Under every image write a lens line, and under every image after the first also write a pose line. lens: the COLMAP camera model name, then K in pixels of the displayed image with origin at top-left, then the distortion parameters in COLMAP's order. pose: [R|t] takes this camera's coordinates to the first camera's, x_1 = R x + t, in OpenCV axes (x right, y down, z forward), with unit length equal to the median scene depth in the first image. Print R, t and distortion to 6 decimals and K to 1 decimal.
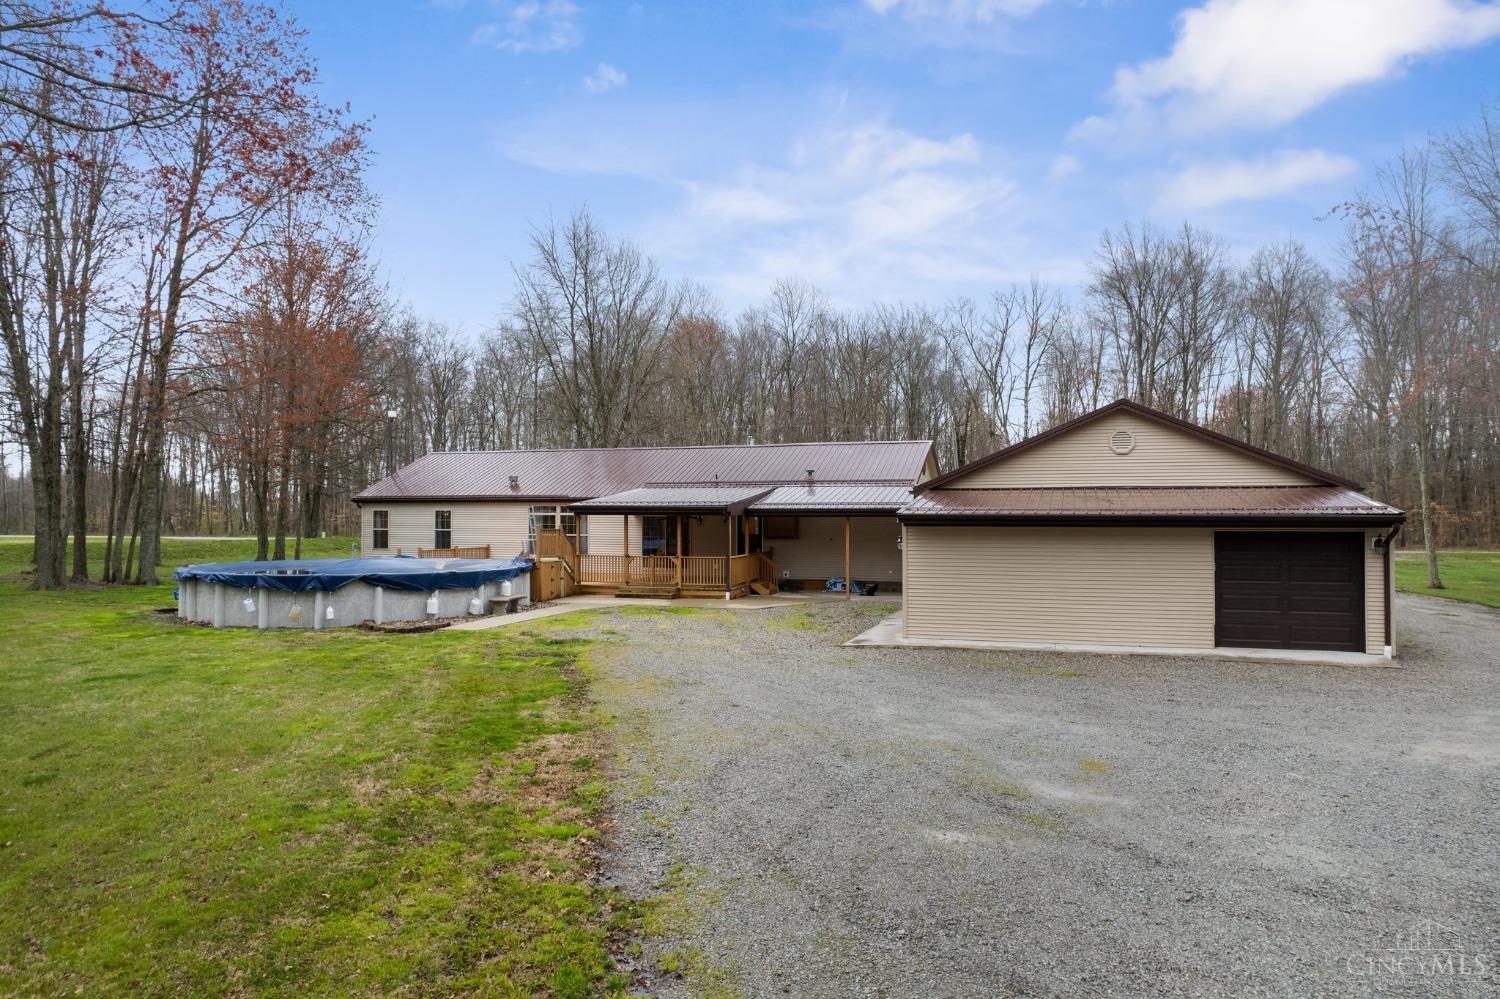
lens RADIAL K [[948.2, 0, 750.0], [0, 948.2, 499.5], [0, 0, 1]] dist [-0.004341, -0.001237]
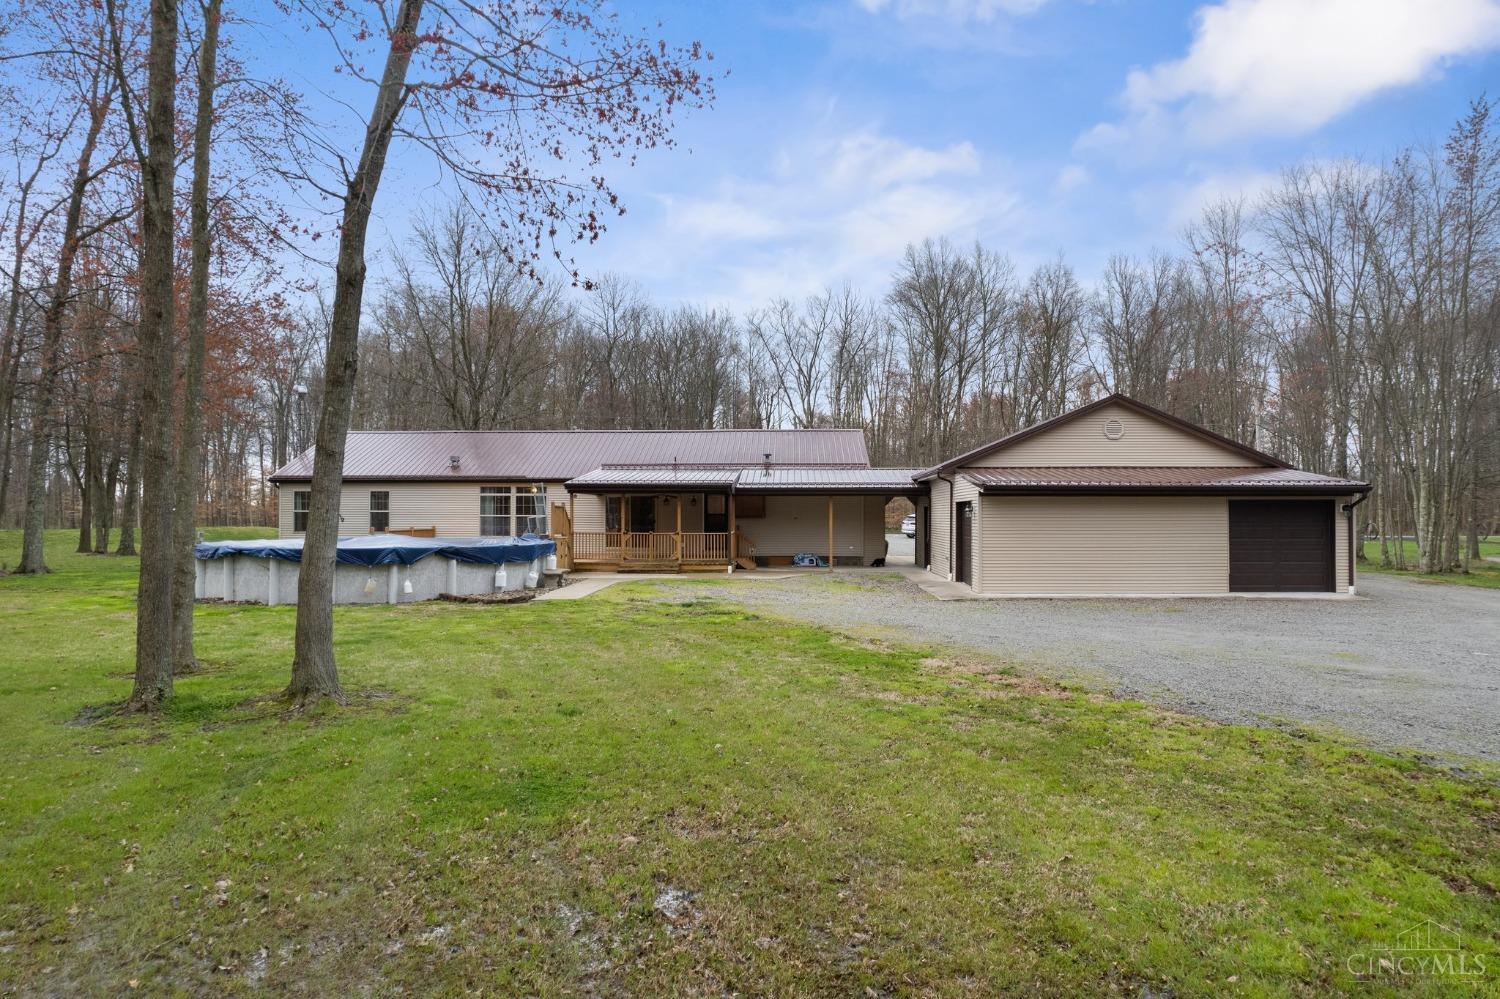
lens RADIAL K [[931.2, 0, 754.7], [0, 931.2, 548.6], [0, 0, 1]] dist [0.002141, 0.000022]
pose [[0.962769, -0.011458, 0.270083, -0.256171], [-0.003681, 0.998453, 0.055481, 0.019017], [-0.270301, -0.054410, 0.961237, -0.005561]]
